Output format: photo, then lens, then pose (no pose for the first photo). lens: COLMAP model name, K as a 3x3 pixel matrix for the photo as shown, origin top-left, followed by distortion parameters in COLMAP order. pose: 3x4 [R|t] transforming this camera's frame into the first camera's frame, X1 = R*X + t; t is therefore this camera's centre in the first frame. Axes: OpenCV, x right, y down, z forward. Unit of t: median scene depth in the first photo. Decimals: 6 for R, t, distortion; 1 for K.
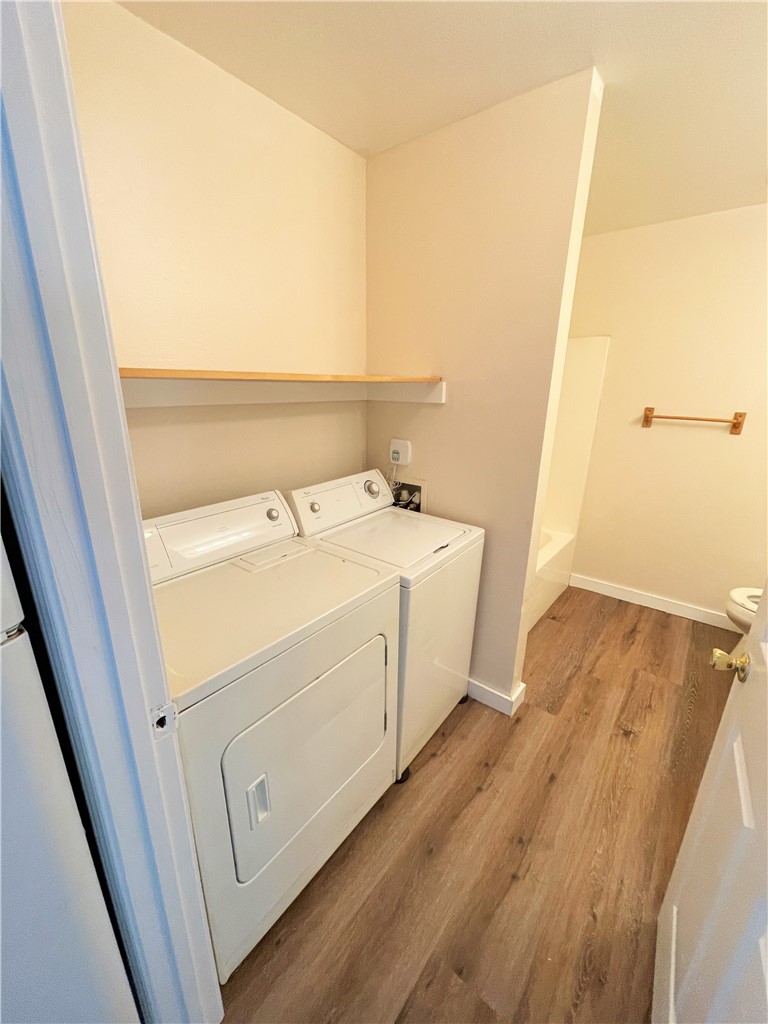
lens RADIAL K [[410.5, 0, 381.8], [0, 410.5, 514.0], [0, 0, 1]] dist [0.000318, -0.000793]
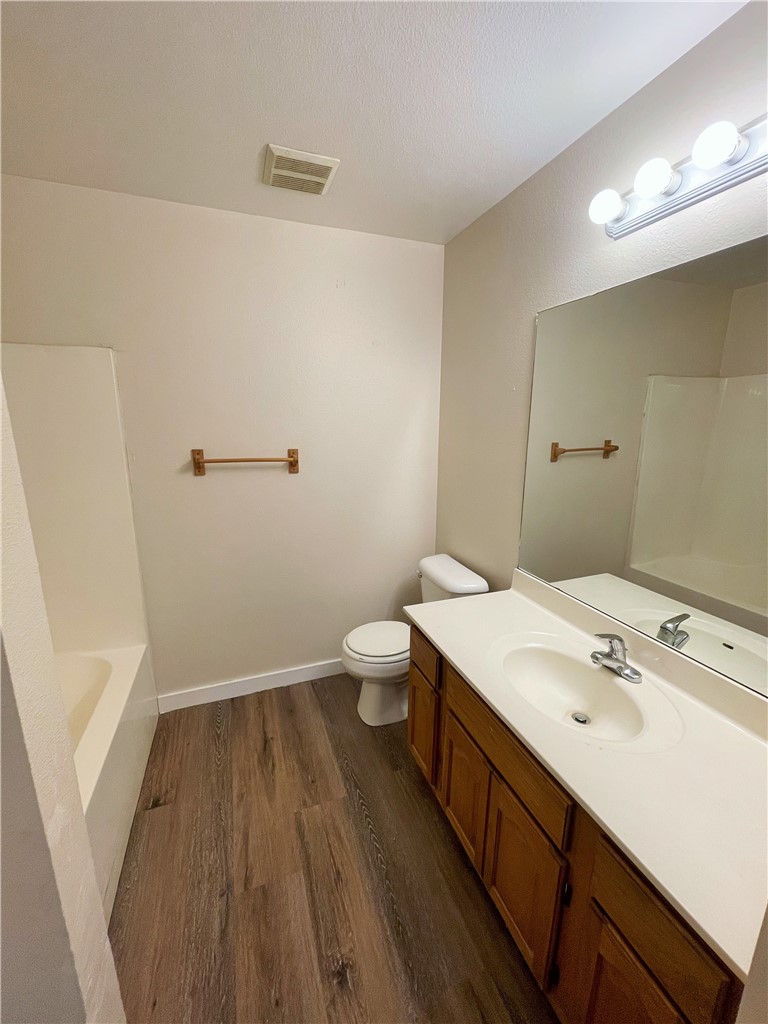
lens RADIAL K [[410.5, 0, 378.0], [0, 410.5, 511.4], [0, 0, 1]] dist [0.000318, -0.000793]
pose [[0.515219, -0.190360, 0.835651, 0.183317], [0.270431, 0.961320, 0.052254, -0.105424], [-0.813275, 0.199063, 0.546770, 0.358940]]
